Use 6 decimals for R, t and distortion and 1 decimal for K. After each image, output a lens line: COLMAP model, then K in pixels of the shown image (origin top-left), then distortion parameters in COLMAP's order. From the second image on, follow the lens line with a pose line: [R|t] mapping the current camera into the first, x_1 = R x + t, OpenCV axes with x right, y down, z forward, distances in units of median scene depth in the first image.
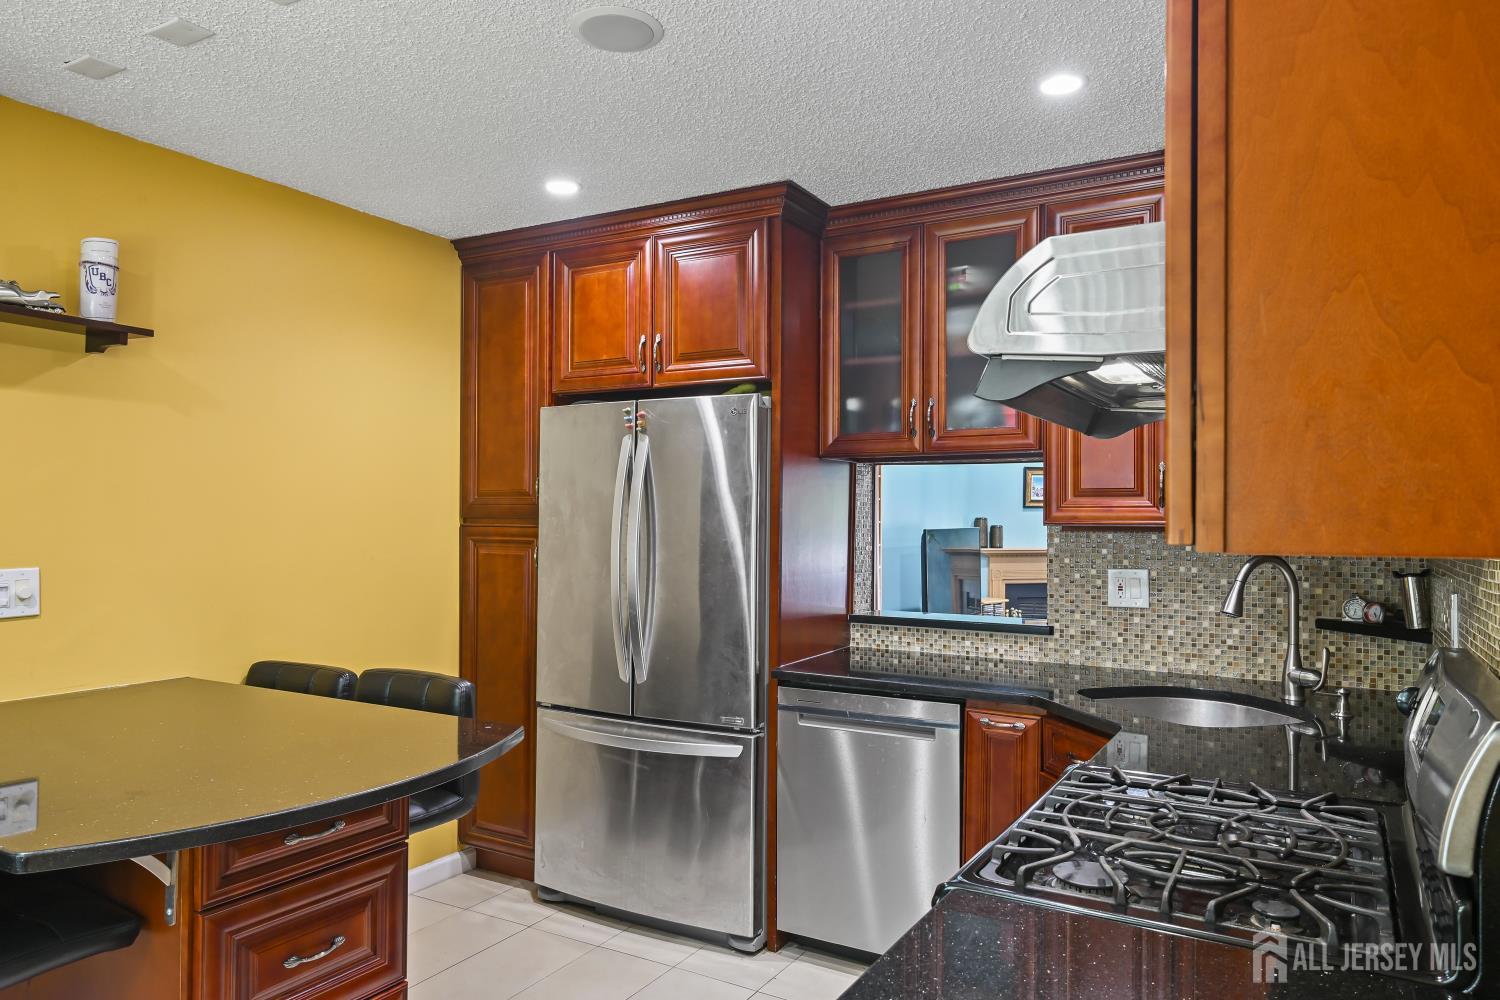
lens RADIAL K [[996.8, 0, 750.0], [0, 996.8, 500.0], [0, 0, 1]] dist [0.019639, 0.000060]
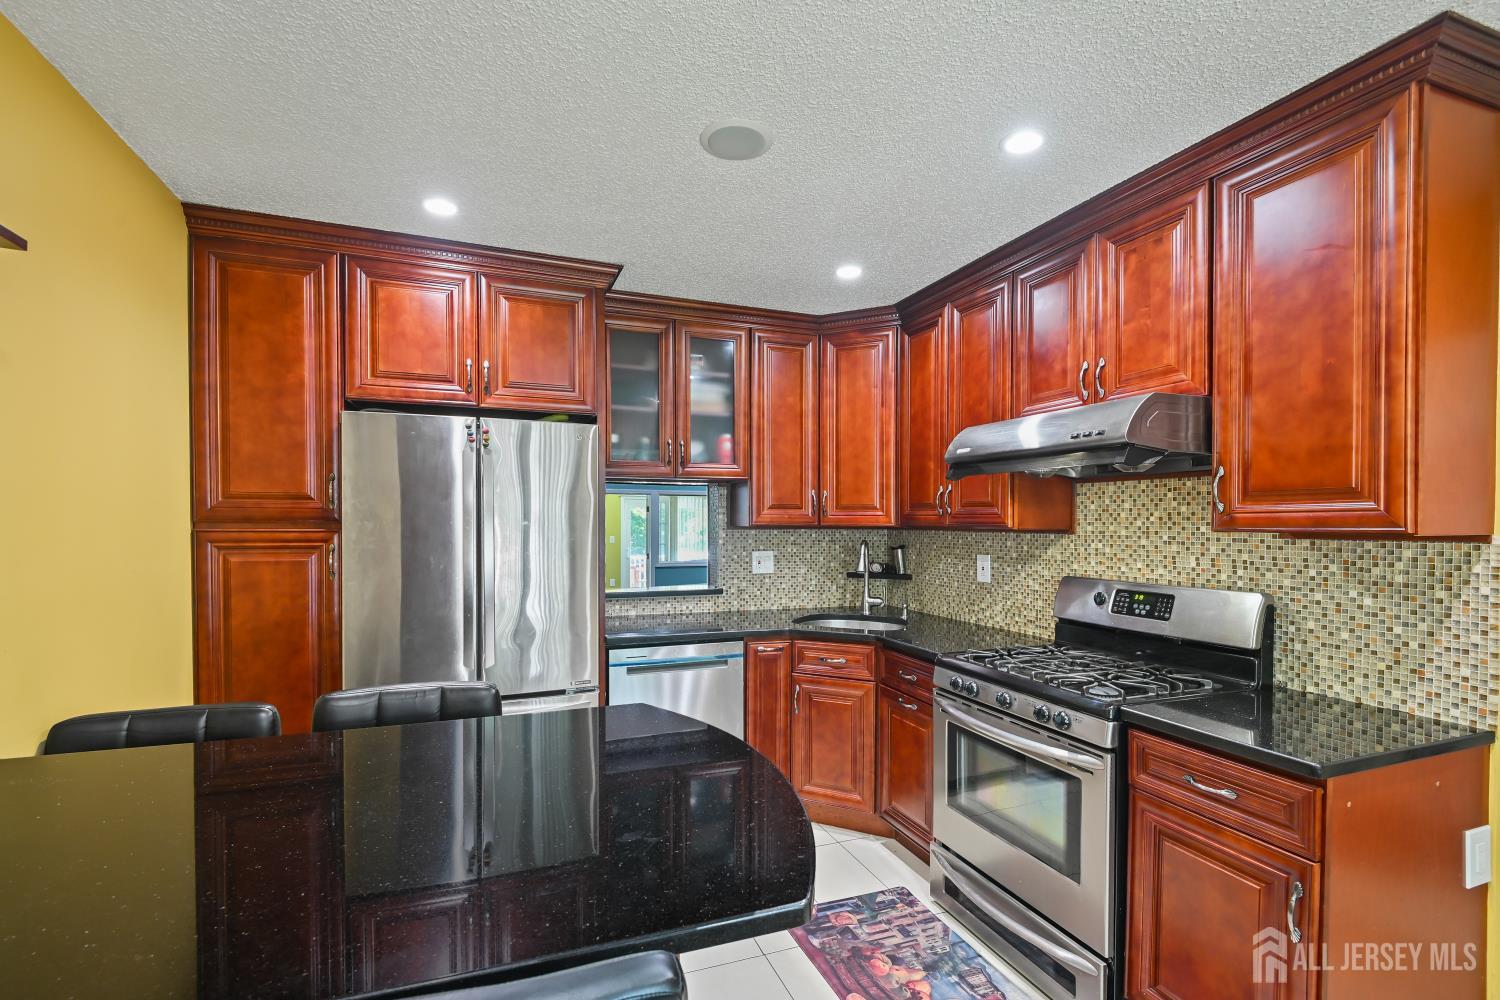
lens RADIAL K [[686.1, 0, 750.3], [0, 686.1, 519.4], [0, 0, 1]] dist [0.001218, -0.000520]
pose [[0.623136, -0.000250, 0.782113, -0.495063], [-0.012389, 0.999871, 0.010191, 0.003365], [-0.782015, -0.016040, 0.623053, 0.260300]]
